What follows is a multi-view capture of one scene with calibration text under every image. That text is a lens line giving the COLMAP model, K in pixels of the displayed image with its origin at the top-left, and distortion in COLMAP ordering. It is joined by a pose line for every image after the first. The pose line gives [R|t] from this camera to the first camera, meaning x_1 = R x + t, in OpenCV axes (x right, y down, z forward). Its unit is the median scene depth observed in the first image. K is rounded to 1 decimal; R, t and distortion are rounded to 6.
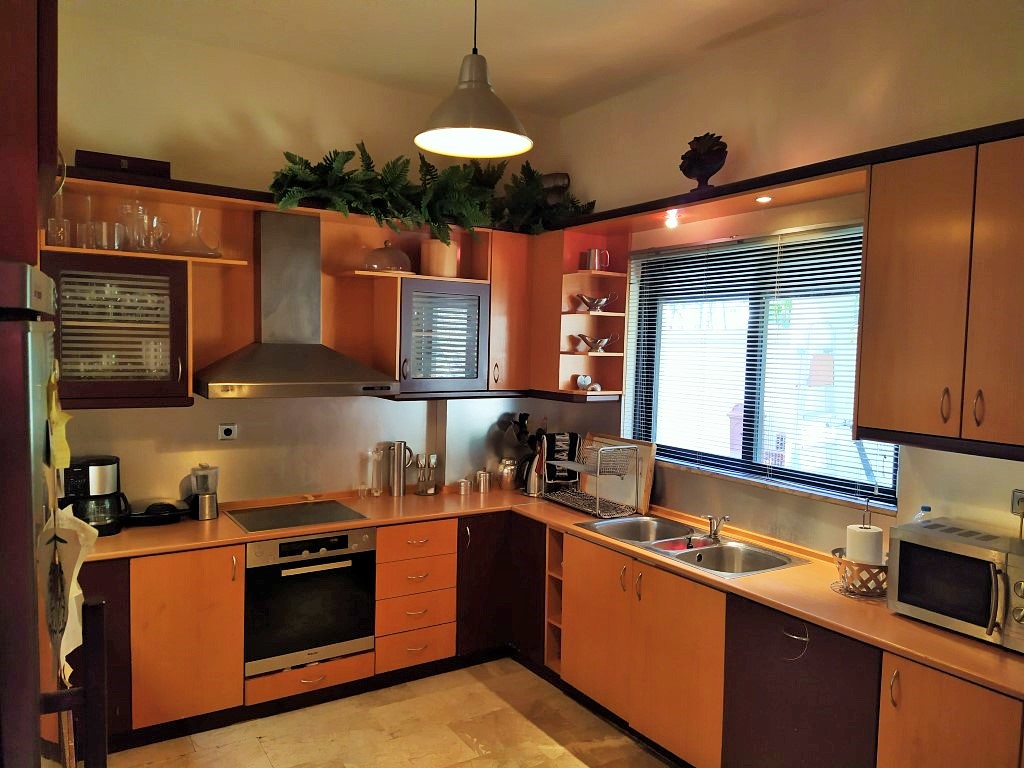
lens RADIAL K [[751.4, 0, 511.2], [0, 751.4, 387.3], [0, 0, 1]] dist [0.087321, -0.118239]
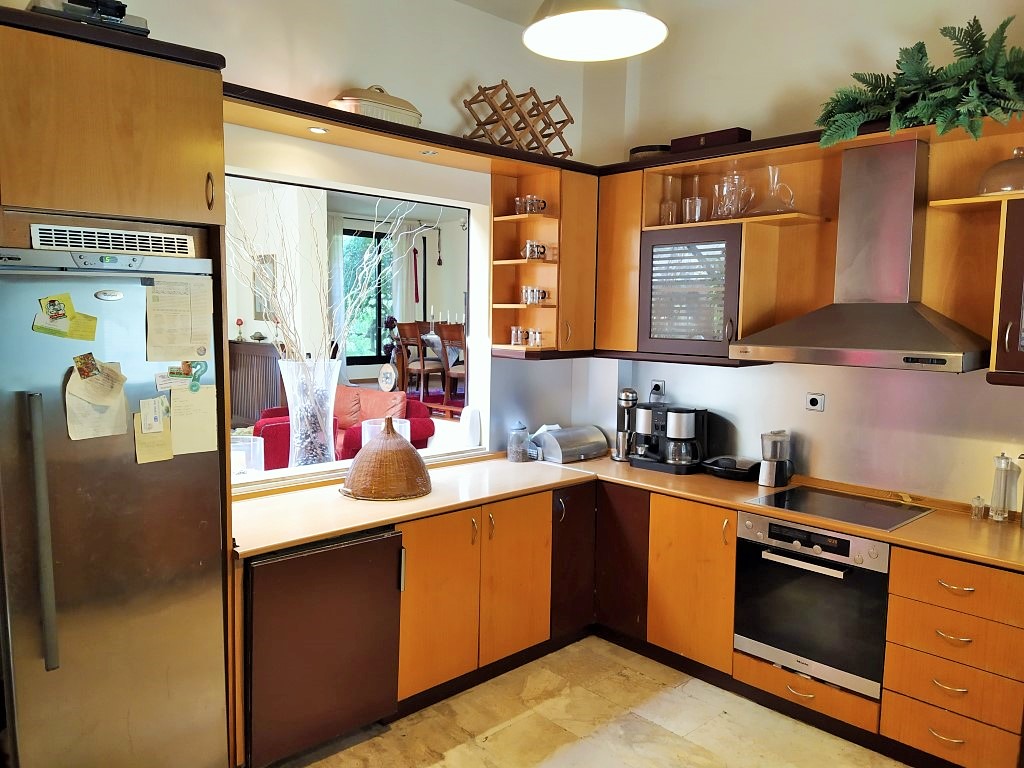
lens RADIAL K [[751.4, 0, 511.2], [0, 751.4, 387.3], [0, 0, 1]] dist [0.087321, -0.118239]
pose [[0.196527, 0.079568, -0.977265, 0.511548], [-0.064734, 0.995580, 0.068041, 0.002743], [0.978359, 0.049891, 0.200809, 0.509904]]
